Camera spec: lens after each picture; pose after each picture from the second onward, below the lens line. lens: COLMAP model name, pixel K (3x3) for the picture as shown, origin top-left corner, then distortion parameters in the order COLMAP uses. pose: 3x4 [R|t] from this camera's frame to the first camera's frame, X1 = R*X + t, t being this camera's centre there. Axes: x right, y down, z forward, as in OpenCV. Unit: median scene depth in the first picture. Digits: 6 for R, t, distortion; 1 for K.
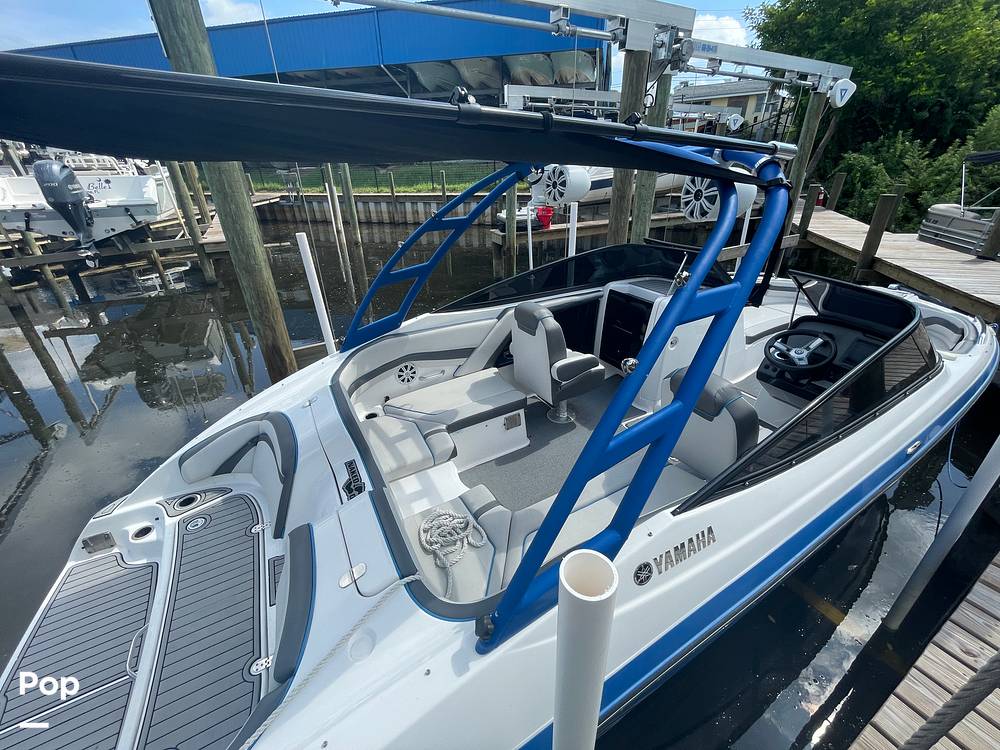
lens RADIAL K [[404.8, 0, 500.8], [0, 404.8, 370.7], [0, 0, 1]] dist [-0.006872, 0.001300]
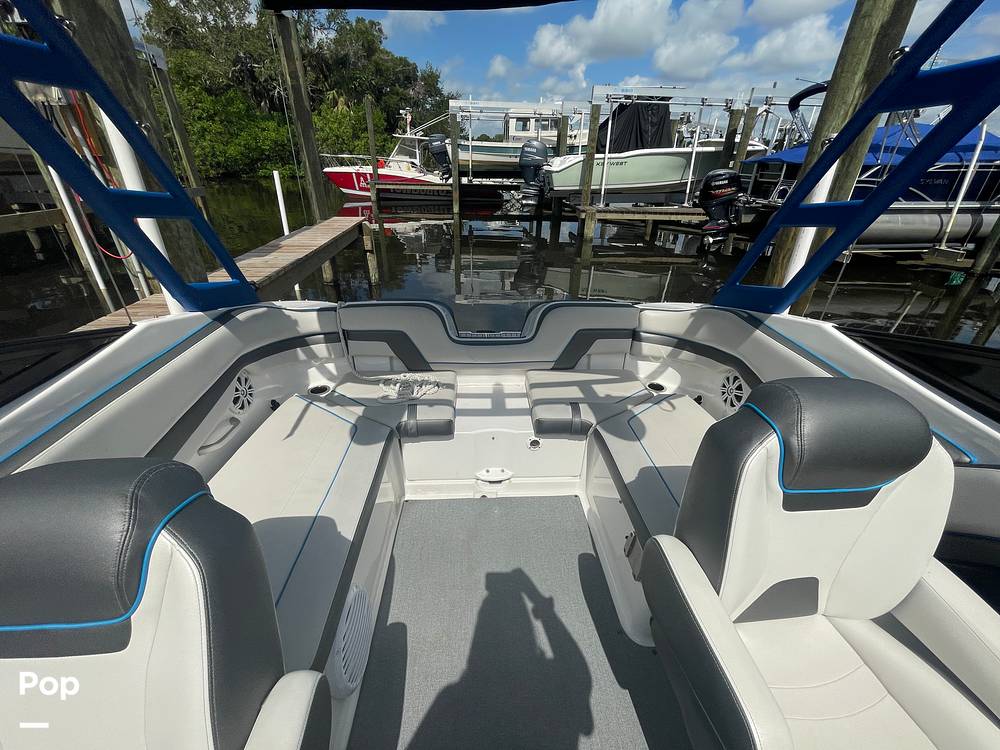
lens RADIAL K [[404.8, 0, 499.5], [0, 404.8, 376.1], [0, 0, 1]] dist [-0.006872, 0.001300]
pose [[-0.459843, 0.427039, -0.778577, 0.404013], [-0.417295, 0.670016, 0.613957, -0.247806], [0.783842, 0.607221, -0.129901, 0.886540]]
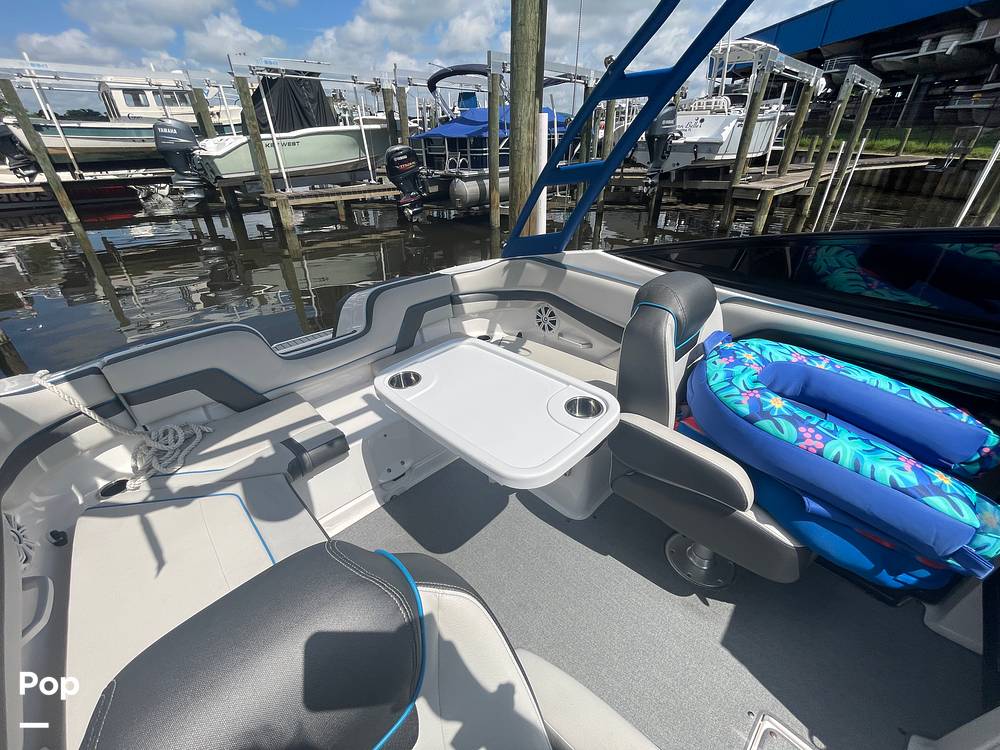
lens RADIAL K [[404.8, 0, 498.2], [0, 404.8, 375.1], [0, 0, 1]] dist [-0.006872, 0.001300]
pose [[0.242186, 0.500956, -0.830897, 0.462194], [-0.441635, 0.819448, 0.365328, -0.156032], [0.863889, 0.278476, 0.419698, 0.708794]]
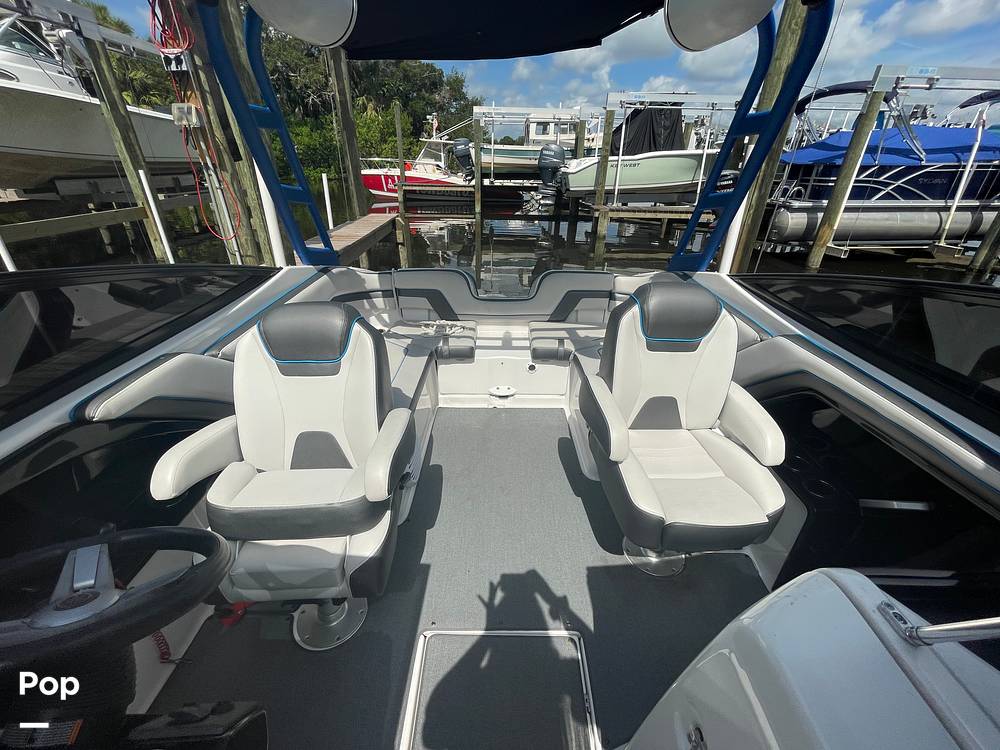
lens RADIAL K [[404.8, 0, 498.8], [0, 404.8, 376.5], [0, 0, 1]] dist [-0.006872, 0.001300]
pose [[-0.504058, 0.415774, -0.757006, 0.663374], [-0.400539, 0.664007, 0.631398, -0.334377], [0.765176, 0.621471, -0.168164, 1.027178]]
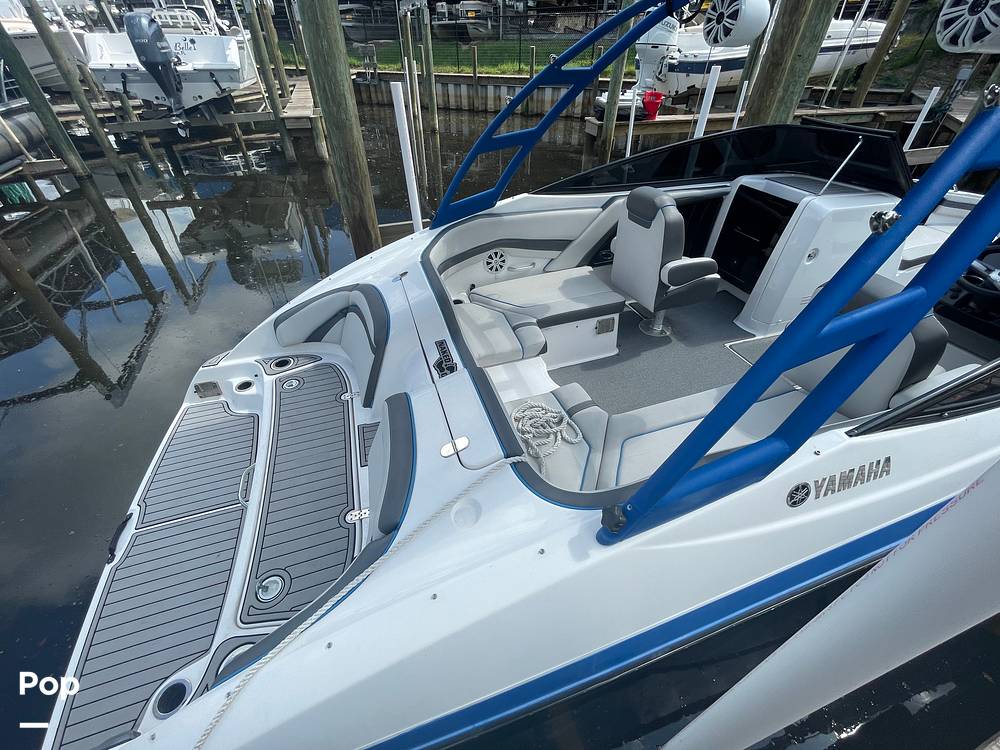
lens RADIAL K [[404.8, 0, 500.7], [0, 404.8, 371.2], [0, 0, 1]] dist [-0.006872, 0.001300]
pose [[0.983652, 0.129006, -0.125641, -0.080498], [-0.100665, 0.972427, 0.210364, 0.060963], [0.149315, -0.194278, 0.969516, 0.063924]]
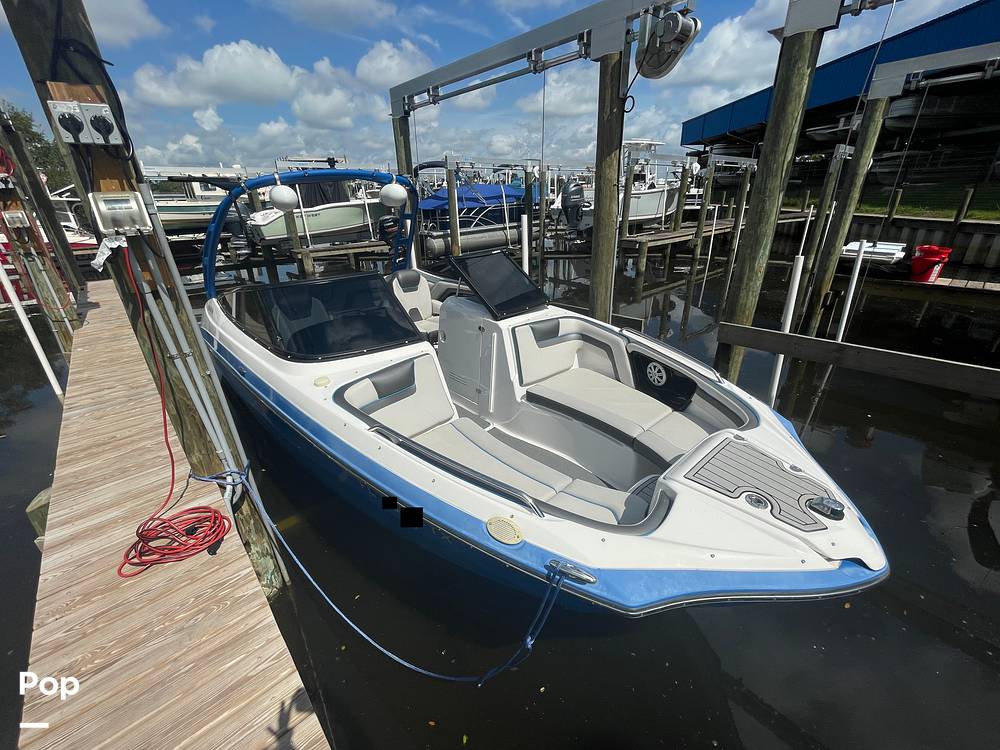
lens RADIAL K [[404.8, 0, 499.7], [0, 404.8, 375.8], [0, 0, 1]] dist [-0.006872, 0.001300]
pose [[0.212757, 0.405138, -0.889156, 1.804295], [-0.428122, 0.856642, 0.287882, -0.442757], [0.878320, 0.319418, 0.355705, 0.933407]]
